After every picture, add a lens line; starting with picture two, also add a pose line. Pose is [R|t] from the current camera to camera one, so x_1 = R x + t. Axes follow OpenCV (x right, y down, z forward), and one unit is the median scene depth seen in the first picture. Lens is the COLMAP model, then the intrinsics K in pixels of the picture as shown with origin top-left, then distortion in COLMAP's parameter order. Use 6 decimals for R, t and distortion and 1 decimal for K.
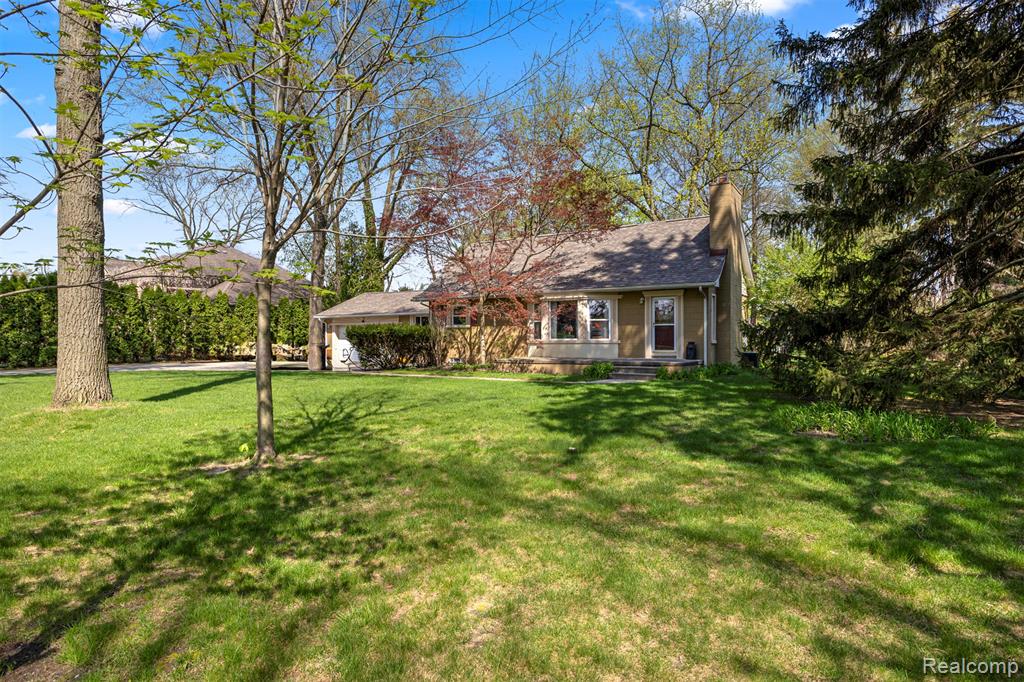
lens RADIAL K [[556.7, 0, 512.2], [0, 556.7, 340.0], [0, 0, 1]] dist [-0.007048, -0.000402]
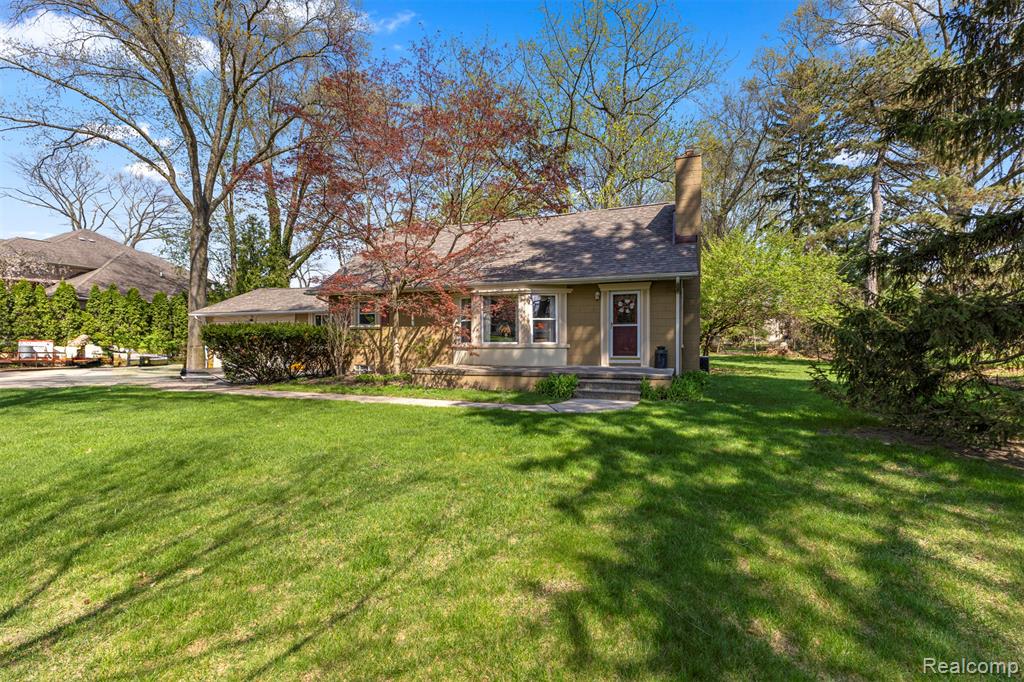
lens RADIAL K [[459.4, 0, 509.0], [0, 459.4, 342.8], [0, 0, 1]] dist [0.015757, 0.000166]
pose [[0.982506, 0.000207, 0.186233, -0.017326], [-0.001315, 0.999982, 0.005830, -0.005500], [-0.186228, -0.005973, 0.982488, 0.328668]]
